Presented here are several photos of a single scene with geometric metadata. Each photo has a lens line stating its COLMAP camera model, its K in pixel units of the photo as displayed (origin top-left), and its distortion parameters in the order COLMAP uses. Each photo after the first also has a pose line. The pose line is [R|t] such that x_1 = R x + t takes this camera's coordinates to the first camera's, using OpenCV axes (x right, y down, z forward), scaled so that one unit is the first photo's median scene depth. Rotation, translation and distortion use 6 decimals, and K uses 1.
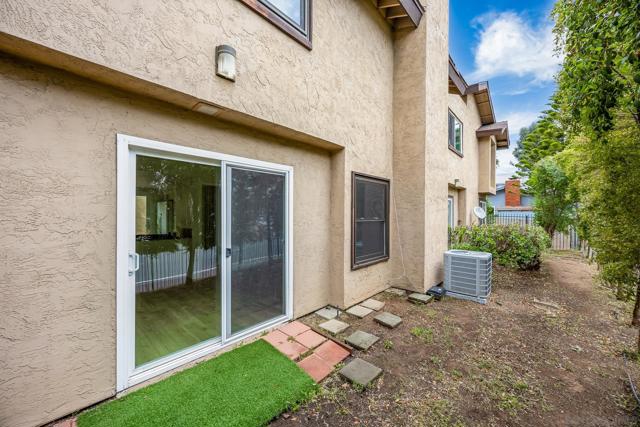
lens RADIAL K [[245.5, 0, 320.2], [0, 245.5, 213.4], [0, 0, 1]] dist [-0.003154, 0.000090]
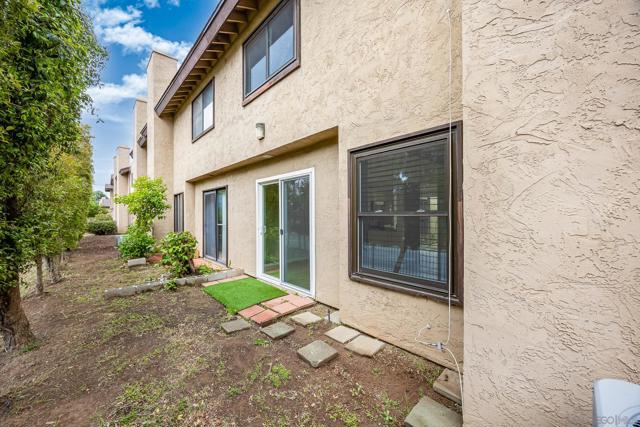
lens RADIAL K [[245.5, 0, 318.1], [0, 245.5, 214.4], [0, 0, 1]] dist [-0.003154, 0.000090]
pose [[-0.088356, -0.008584, -0.996052, 1.030181], [-0.000141, 0.999963, -0.008605, 0.042377], [0.996089, -0.000620, -0.088354, 1.111928]]
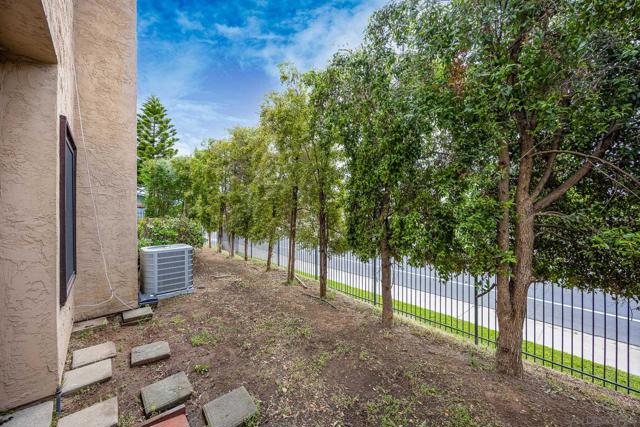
lens RADIAL K [[245.5, 0, 323.5], [0, 245.5, 211.5], [0, 0, 1]] dist [-0.003154, 0.000090]
pose [[0.075920, -0.010215, 0.997062, -0.385851], [0.013108, 0.999871, 0.009246, 0.036350], [-0.997028, 0.012368, 0.076044, 0.475191]]
